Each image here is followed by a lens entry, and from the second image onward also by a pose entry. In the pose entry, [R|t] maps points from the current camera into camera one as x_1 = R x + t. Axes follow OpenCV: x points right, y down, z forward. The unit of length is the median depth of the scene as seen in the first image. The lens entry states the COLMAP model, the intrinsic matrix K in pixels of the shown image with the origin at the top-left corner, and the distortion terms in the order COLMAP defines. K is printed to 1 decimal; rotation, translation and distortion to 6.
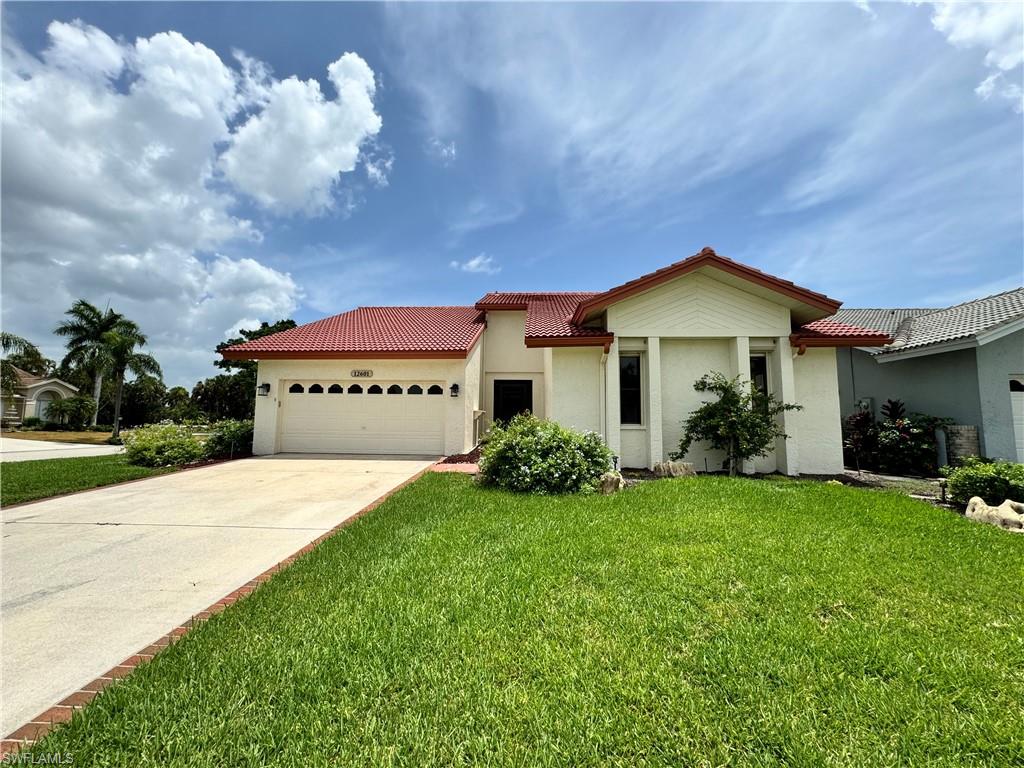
lens RADIAL K [[409.2, 0, 513.7], [0, 409.2, 380.9], [0, 0, 1]] dist [0.000524, -0.000083]
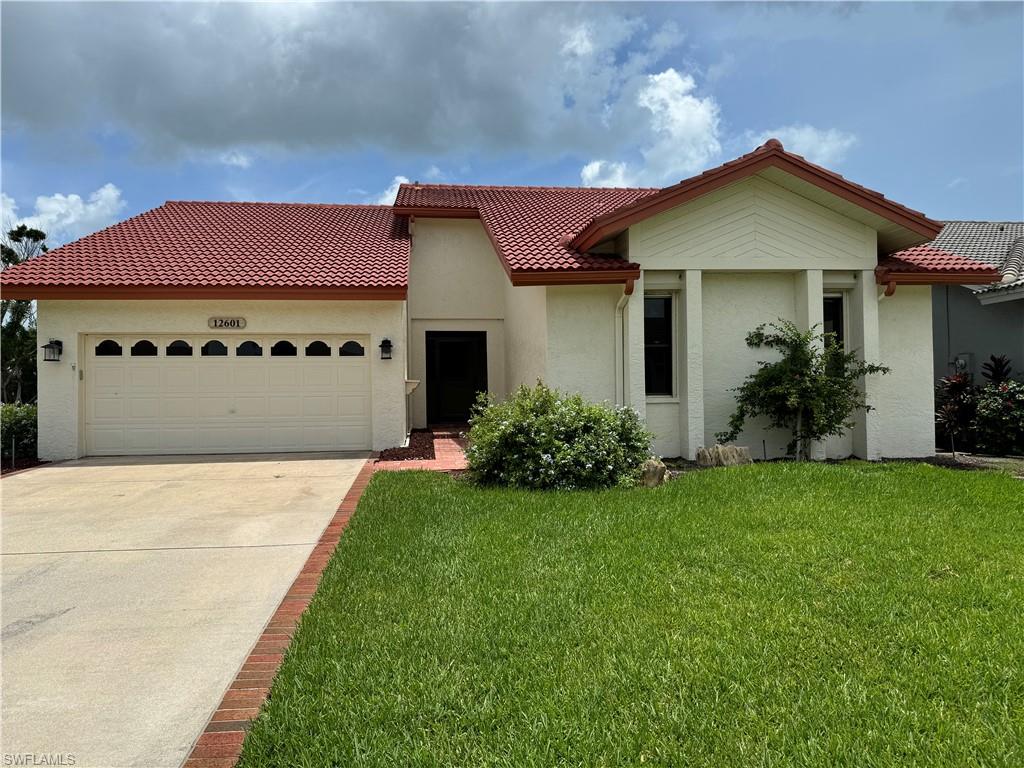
lens RADIAL K [[708.4, 0, 512.0], [0, 708.4, 384.0], [0, 0, 1]] dist [0.084299, -0.109392]
pose [[0.987591, -0.018009, 0.156010, -0.155567], [0.005582, 0.996801, 0.079728, -0.012687], [-0.156946, -0.077868, 0.984533, -0.157660]]
